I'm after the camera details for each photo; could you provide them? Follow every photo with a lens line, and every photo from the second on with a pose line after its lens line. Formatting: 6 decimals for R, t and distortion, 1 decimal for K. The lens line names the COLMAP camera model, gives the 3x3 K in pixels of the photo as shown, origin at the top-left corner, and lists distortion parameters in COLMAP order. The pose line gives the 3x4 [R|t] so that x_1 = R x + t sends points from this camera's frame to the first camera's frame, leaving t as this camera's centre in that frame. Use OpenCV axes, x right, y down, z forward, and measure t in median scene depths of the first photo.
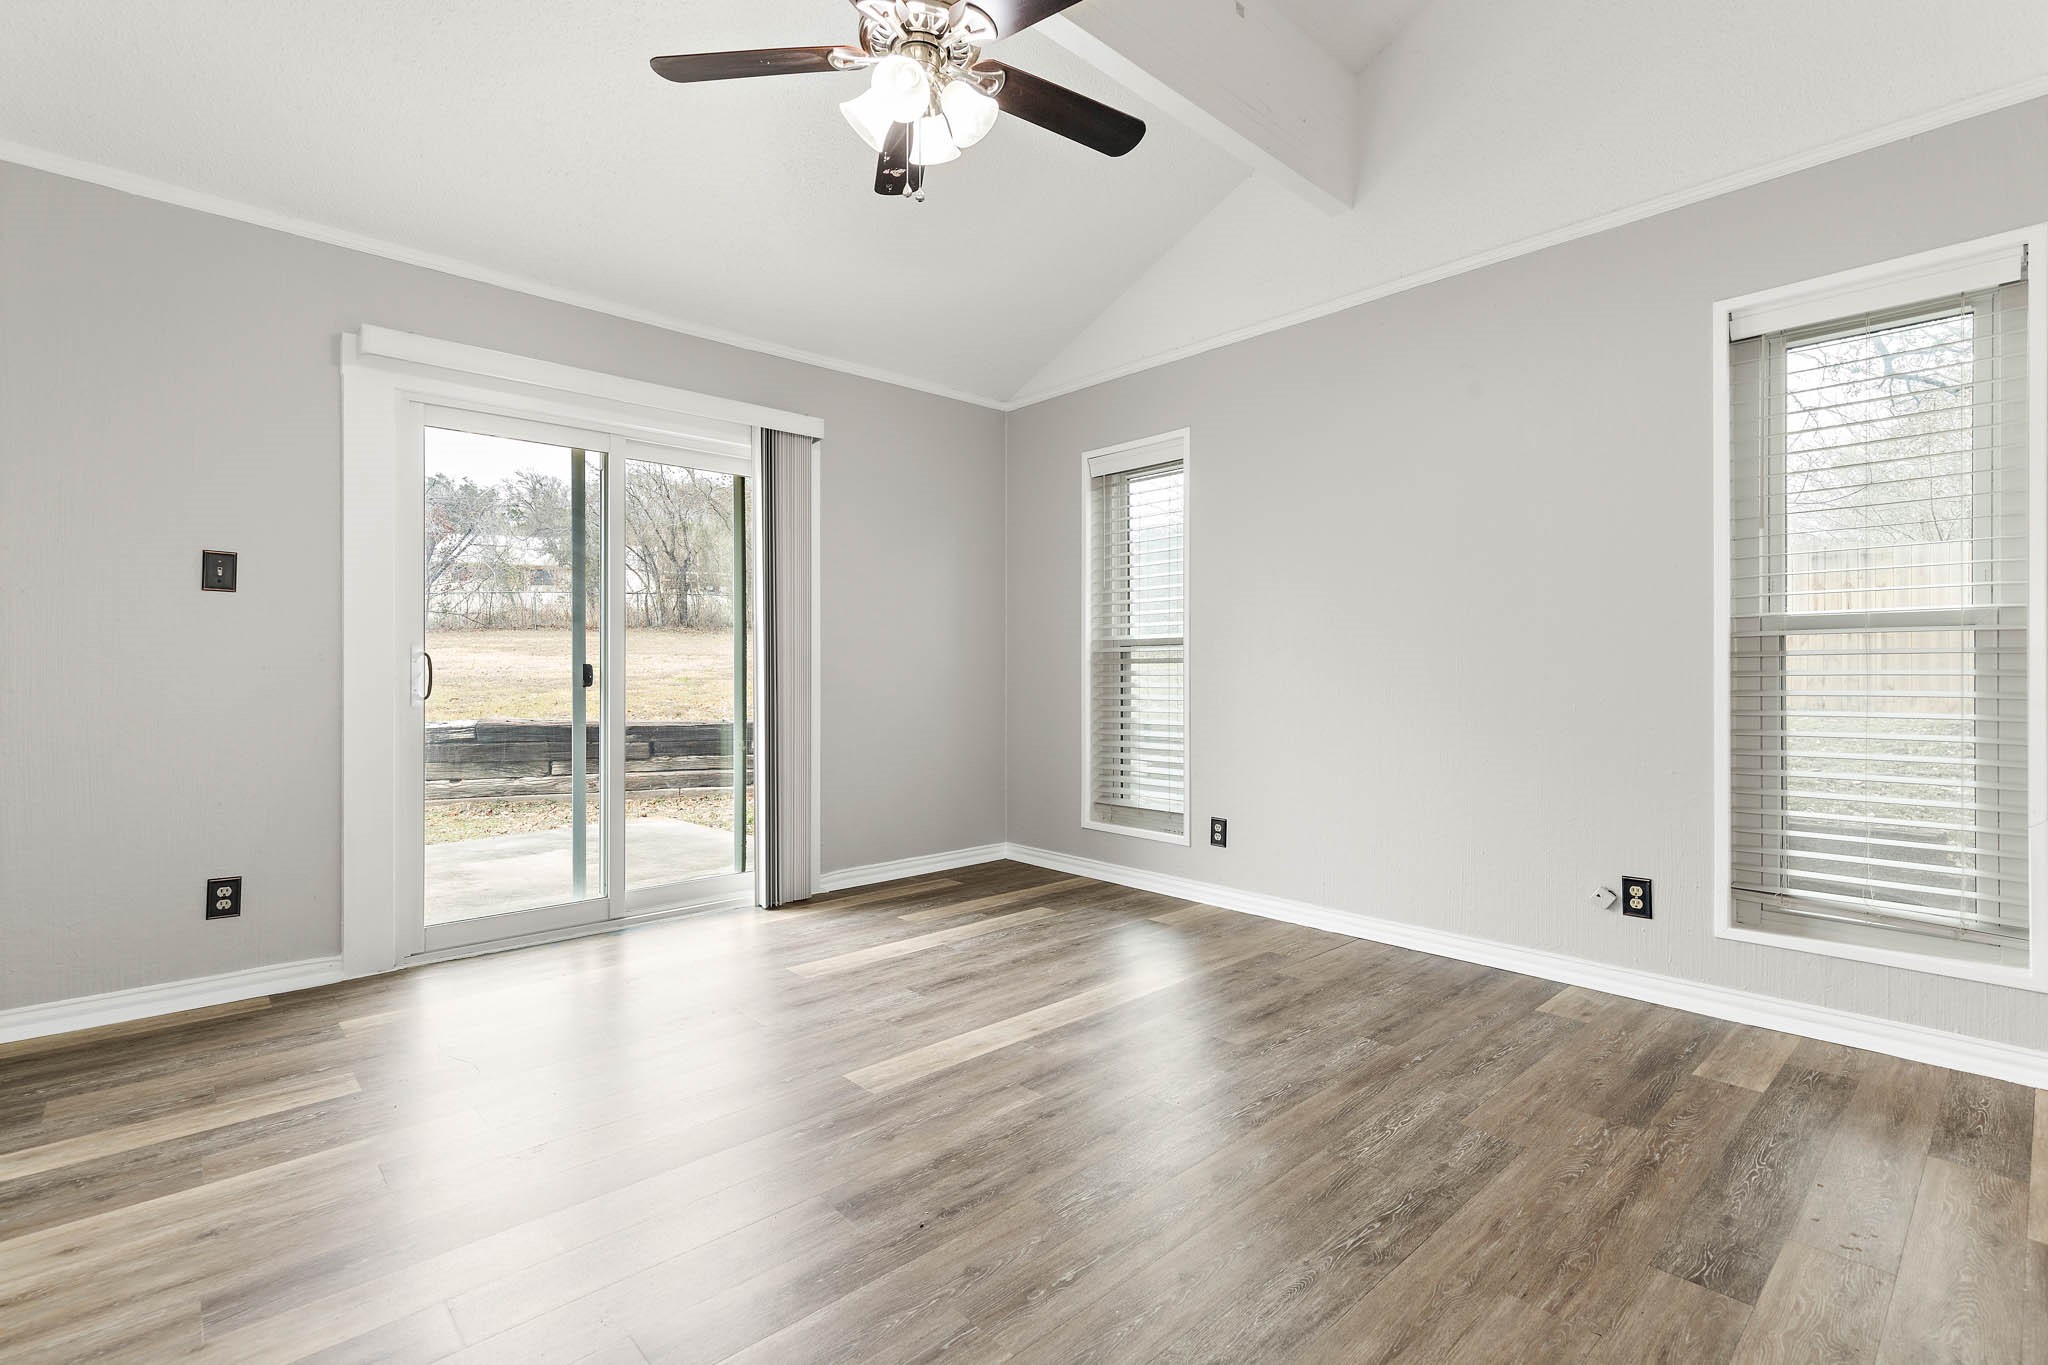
lens RADIAL K [[929.3, 0, 1026.8], [0, 929.3, 680.2], [0, 0, 1]] dist [0.017727, -0.004264]
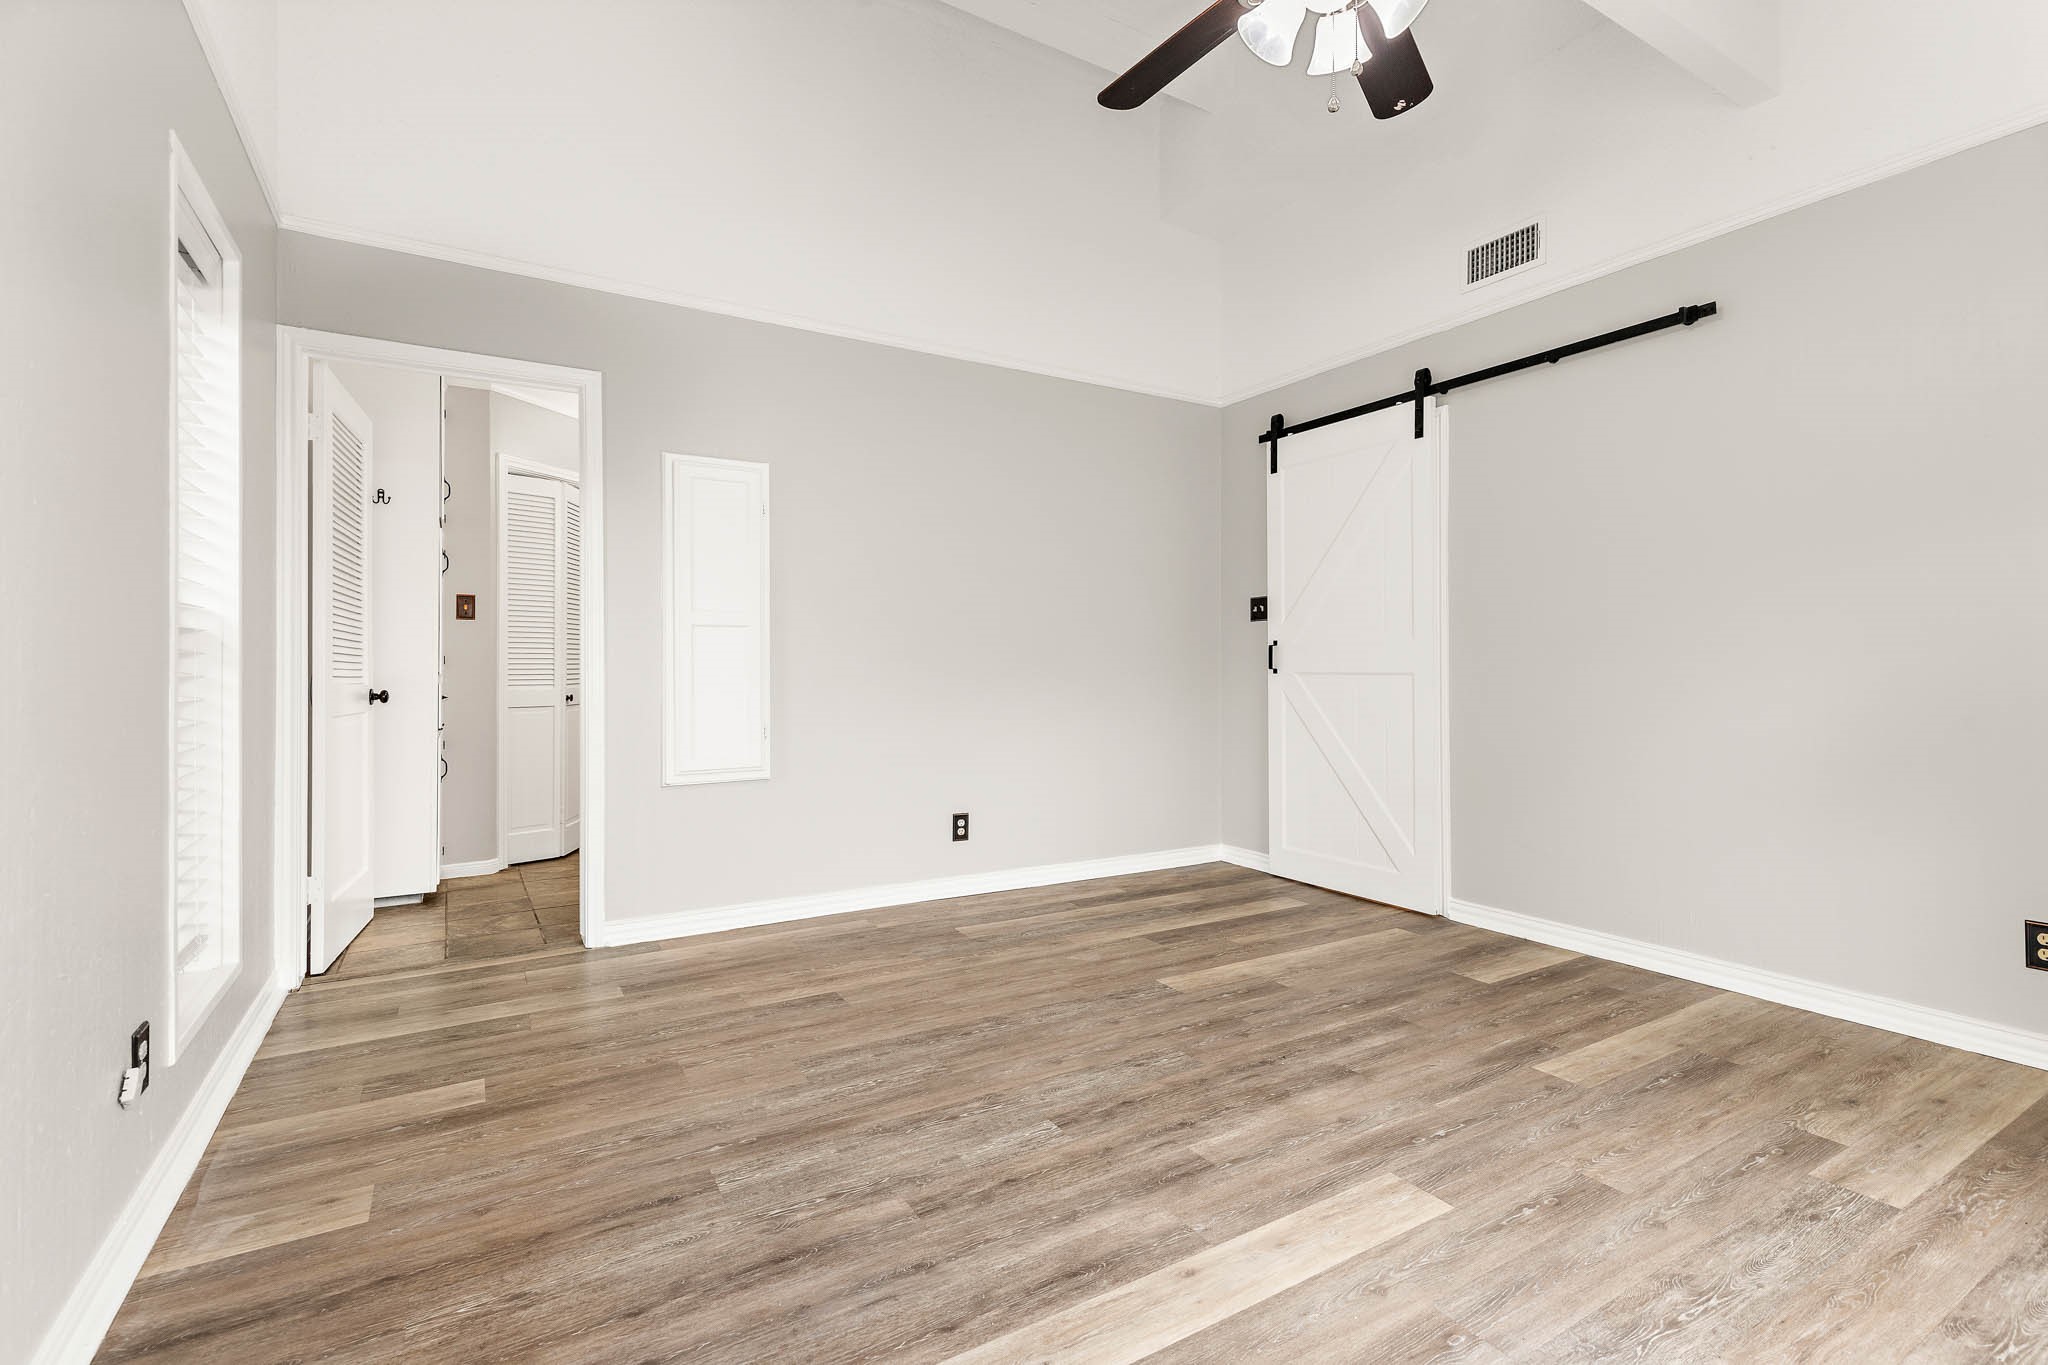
lens RADIAL K [[929.3, 0, 1026.8], [0, 929.3, 680.2], [0, 0, 1]] dist [0.017727, -0.004264]
pose [[-0.979404, -0.000231, 0.201910, -0.012228], [0.004762, 0.999695, 0.024241, -0.023482], [-0.201854, 0.024704, -0.979104, 1.928819]]
